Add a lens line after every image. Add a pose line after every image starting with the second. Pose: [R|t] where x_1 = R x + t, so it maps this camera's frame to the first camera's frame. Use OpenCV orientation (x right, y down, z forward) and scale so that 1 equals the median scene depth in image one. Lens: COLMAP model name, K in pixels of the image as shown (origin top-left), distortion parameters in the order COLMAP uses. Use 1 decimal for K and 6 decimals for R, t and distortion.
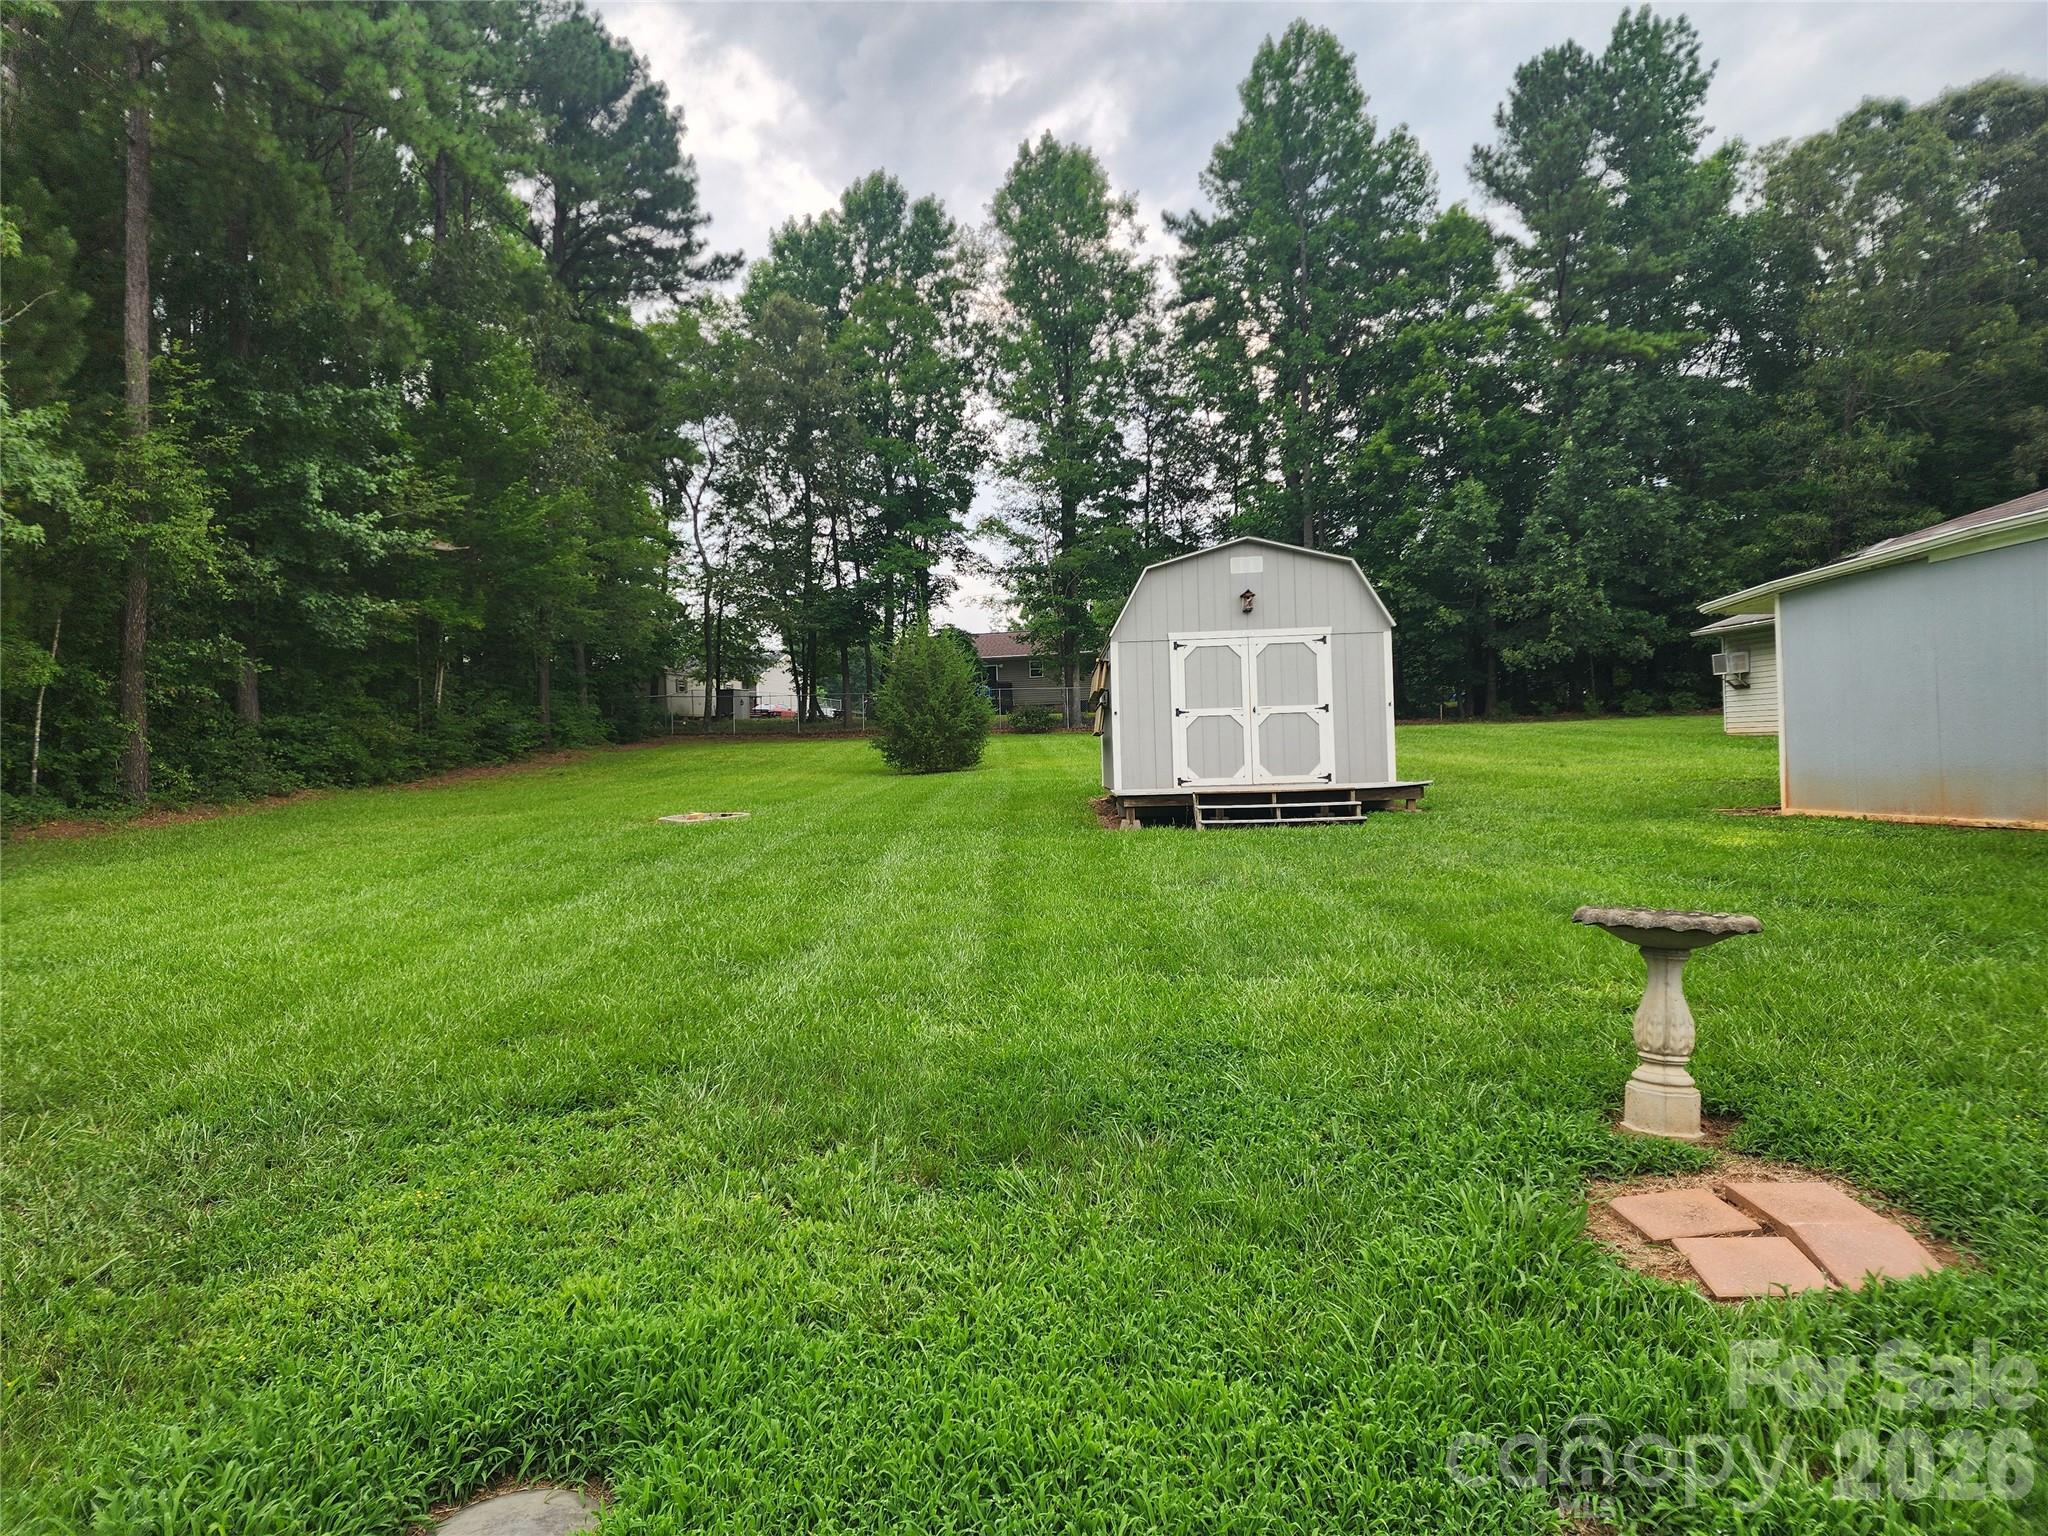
lens RADIAL K [[1358.1, 0, 1024.0], [0, 1358.1, 768.0], [0, 0, 1]] dist [0.072070, -0.063088]
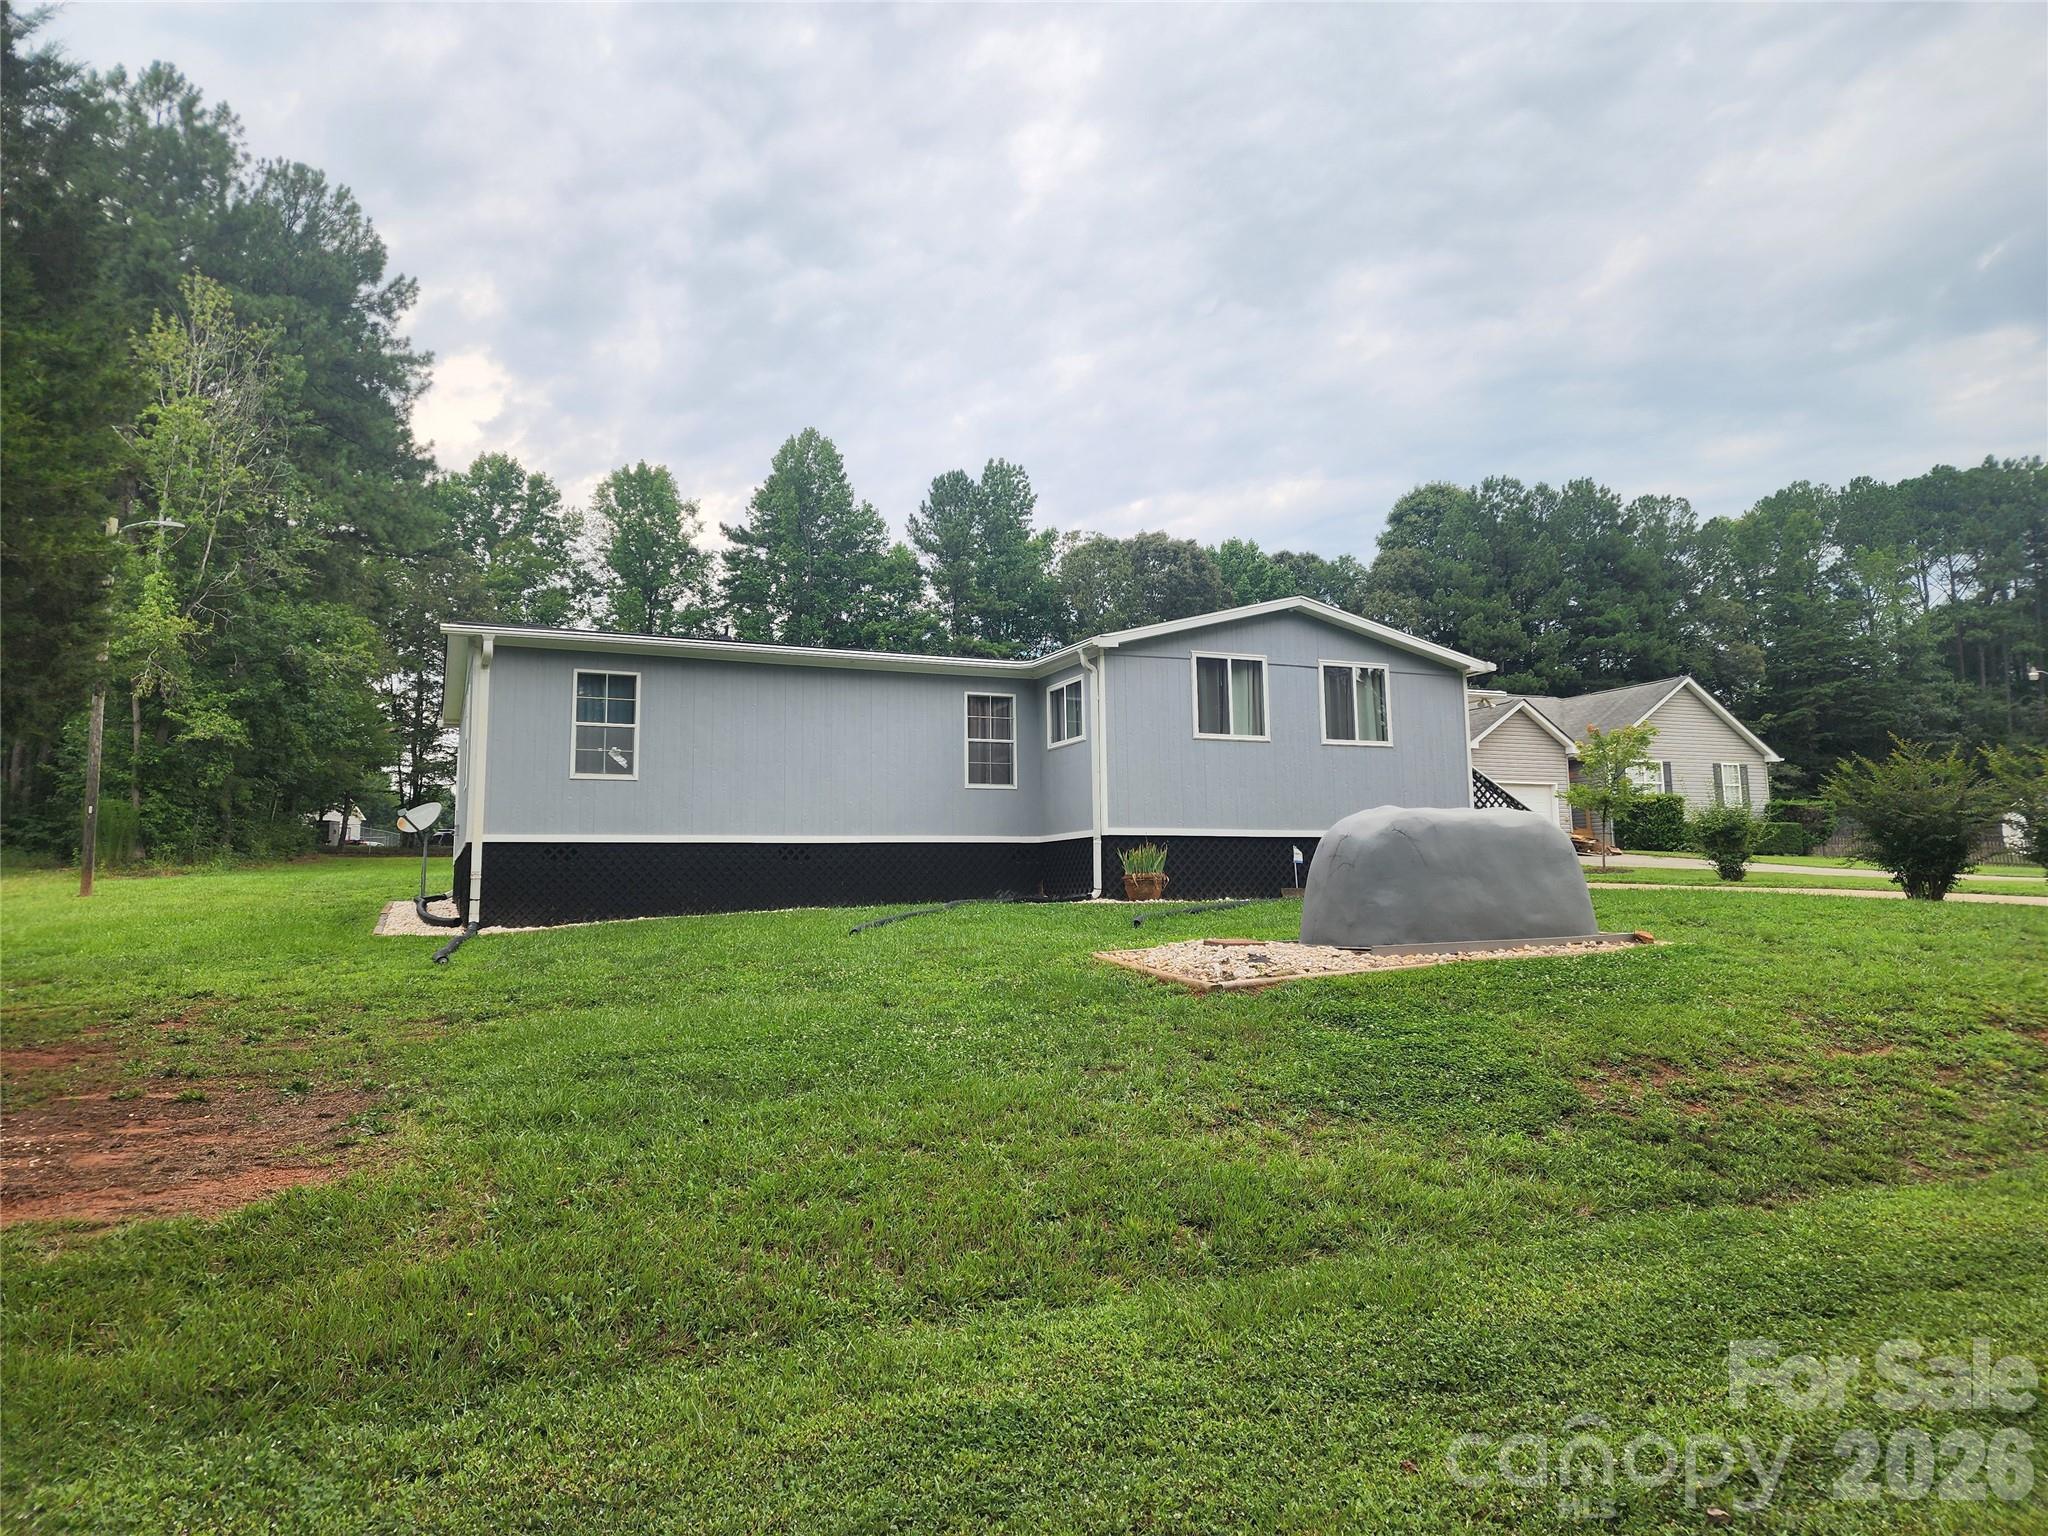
lens RADIAL K [[1351.1, 0, 1028.0], [0, 1351.1, 715.6], [0, 0, 1]] dist [0.002766, 0.001025]
pose [[0.923670, 0.070337, 0.376678, -0.149740], [-0.011171, 0.987534, -0.157008, 0.050799], [-0.383026, 0.140816, 0.912942, -0.543221]]
